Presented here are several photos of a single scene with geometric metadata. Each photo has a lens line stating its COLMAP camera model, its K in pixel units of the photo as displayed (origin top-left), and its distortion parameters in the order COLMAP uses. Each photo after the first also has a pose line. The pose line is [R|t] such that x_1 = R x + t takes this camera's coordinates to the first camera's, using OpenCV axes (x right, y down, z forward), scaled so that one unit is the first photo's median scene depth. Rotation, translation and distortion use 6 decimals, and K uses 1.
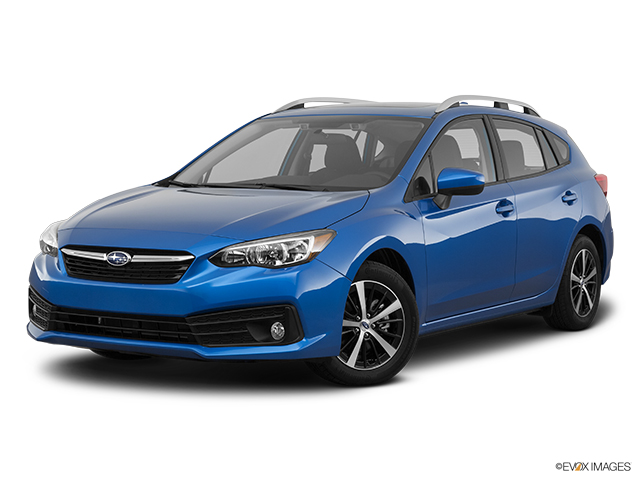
lens RADIAL K [[1560.8, 0, 319.9], [0, 1560.8, 244.9], [0, 0, 1]] dist [-0.152052, 0.000000]
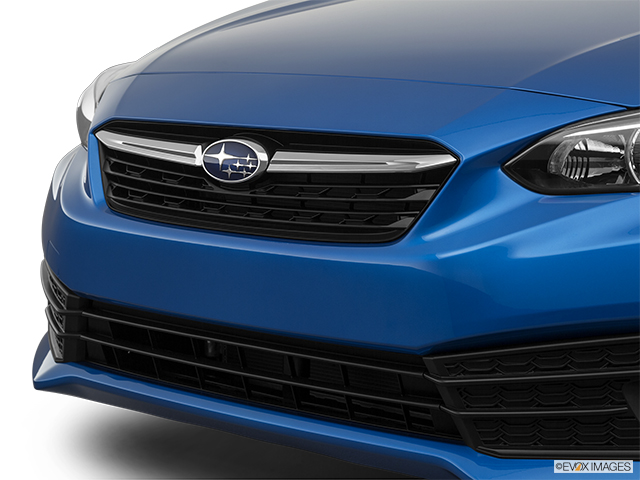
lens RADIAL K [[1912.0, 0, 321.4], [0, 1912.0, 240.2], [0, 0, 1]] dist [-0.093668, 0.000000]
pose [[0.974692, 0.021570, -0.222507, -0.022620], [-0.010554, 0.998664, 0.050582, 0.004930], [0.223301, -0.046953, 0.973618, 0.622613]]
